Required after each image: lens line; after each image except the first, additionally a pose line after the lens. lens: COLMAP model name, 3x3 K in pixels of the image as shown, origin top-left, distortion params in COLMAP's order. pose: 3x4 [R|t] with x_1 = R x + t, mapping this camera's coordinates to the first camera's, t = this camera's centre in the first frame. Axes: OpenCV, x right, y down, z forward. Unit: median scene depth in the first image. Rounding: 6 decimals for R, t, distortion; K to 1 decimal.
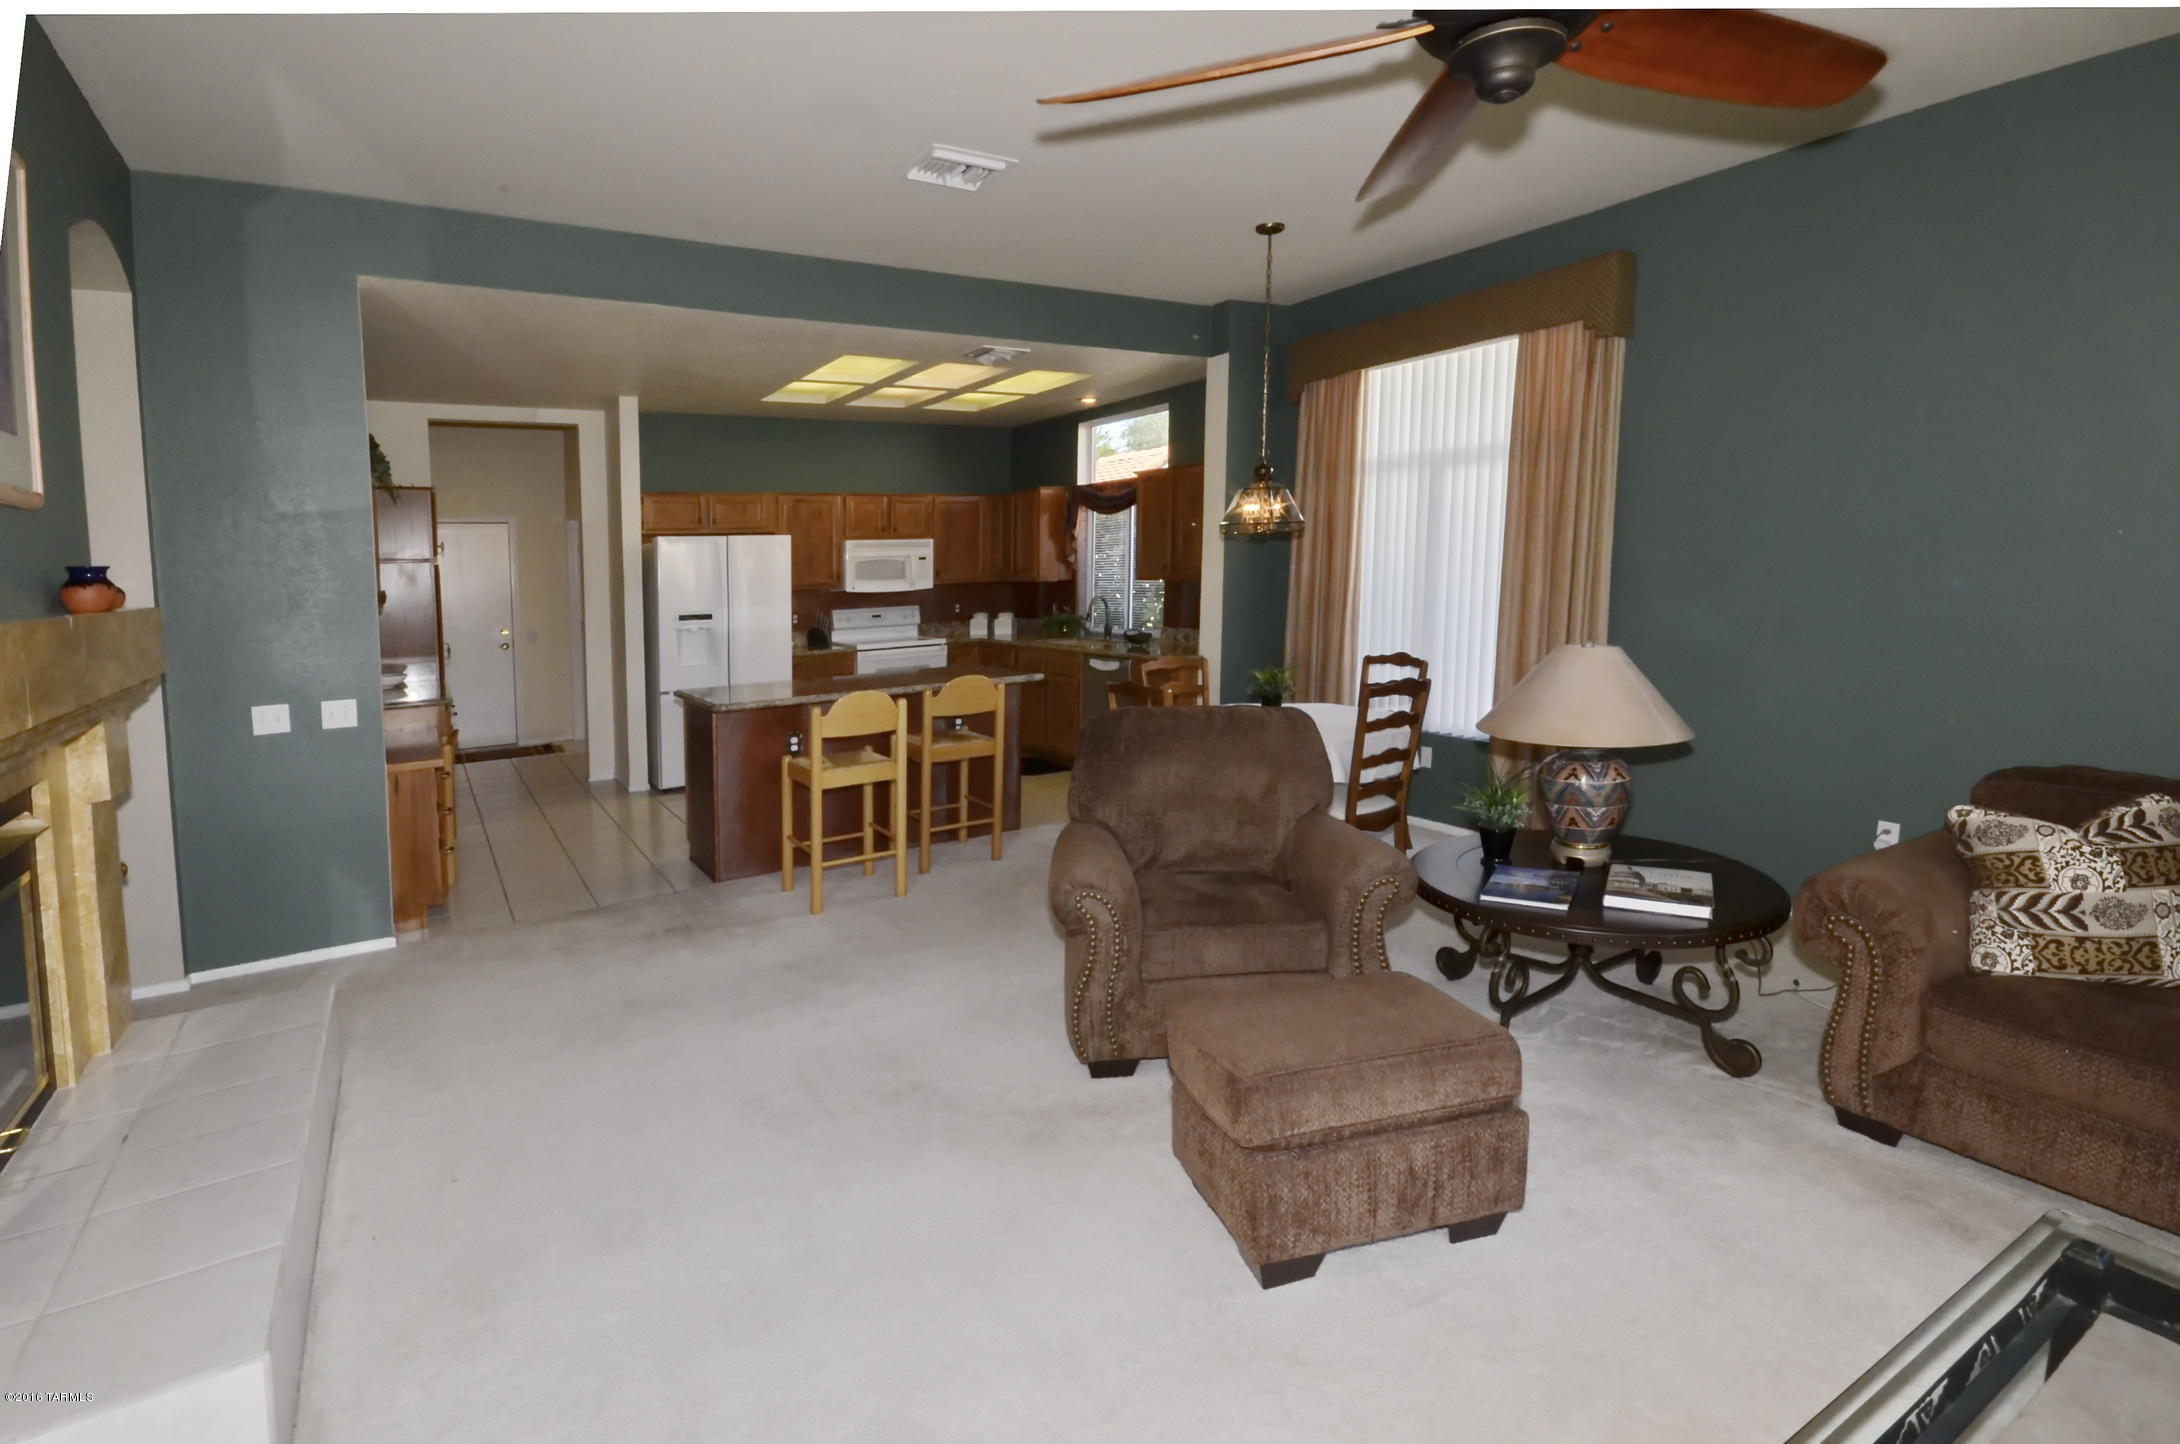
lens RADIAL K [[1045.2, 0, 1090.0], [0, 1045.2, 722.0], [0, 0, 1]] dist [0.000508, 0.000044]
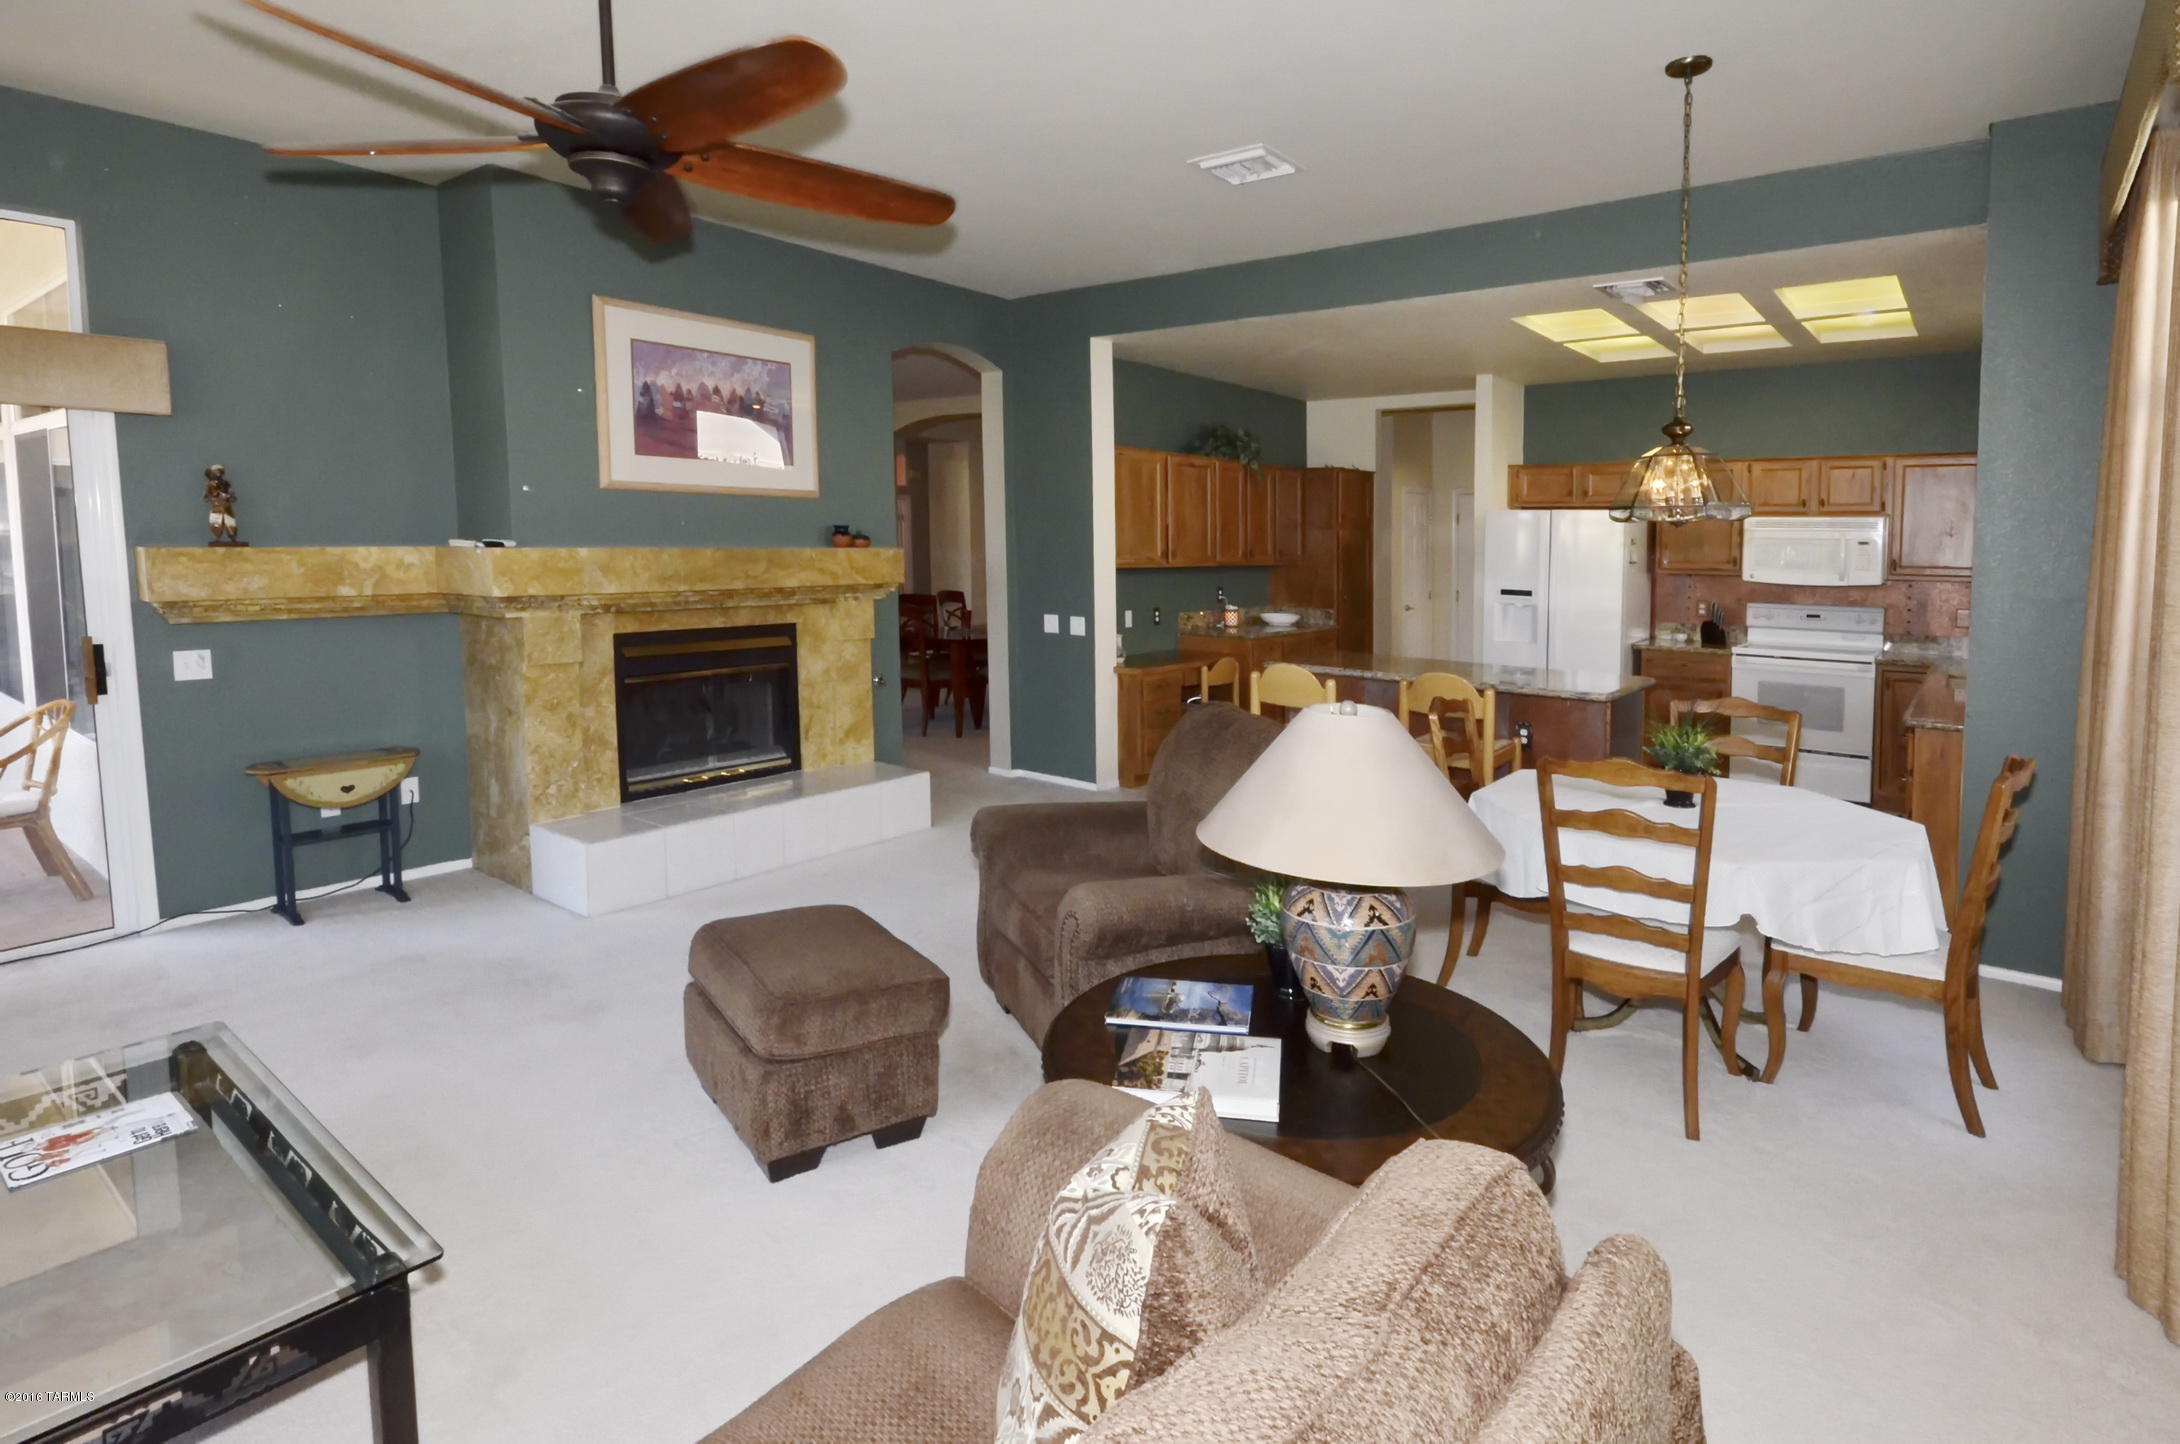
lens RADIAL K [[1129.1, 0, 1085.1], [0, 1129.1, 683.5], [0, 0, 1]] dist [-0.000583, -0.000190]
pose [[0.314097, 0.157685, -0.936204, 0.749001], [-0.168523, 0.979711, 0.108473, -0.096238], [0.934314, 0.123701, 0.334297, 0.424652]]
